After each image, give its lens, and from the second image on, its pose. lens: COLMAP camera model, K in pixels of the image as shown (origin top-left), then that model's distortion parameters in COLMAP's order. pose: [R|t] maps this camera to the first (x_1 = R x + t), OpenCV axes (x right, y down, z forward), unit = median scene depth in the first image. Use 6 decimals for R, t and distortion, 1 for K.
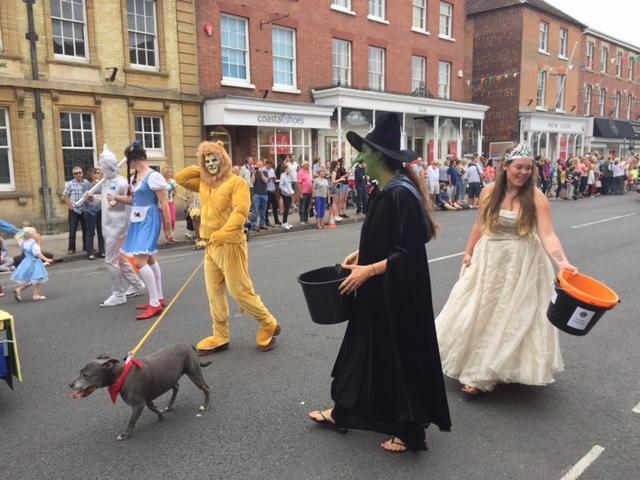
lens RADIAL K [[522.8, 0, 317.9], [0, 522.8, 237.0], [0, 0, 1]] dist [0.025632, -0.032639]
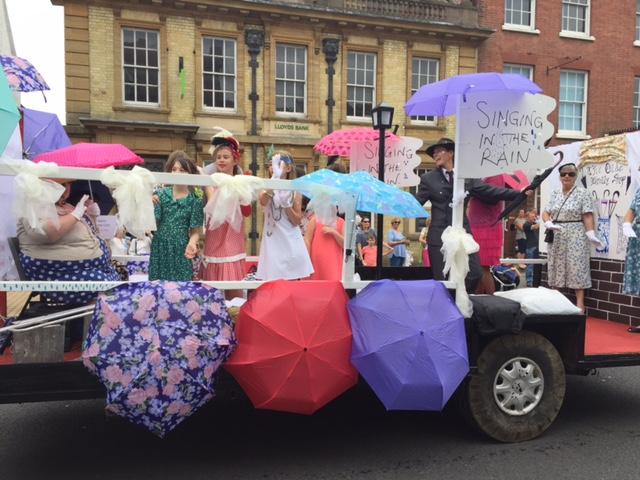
lens RADIAL K [[522.8, 0, 319.9], [0, 522.8, 245.6], [0, 0, 1]] dist [0.025632, -0.032639]
pose [[0.878778, 0.051222, -0.474475, 0.210740], [-0.088304, 0.994508, -0.056186, -0.029108], [0.468991, 0.091273, 0.878474, 0.196167]]
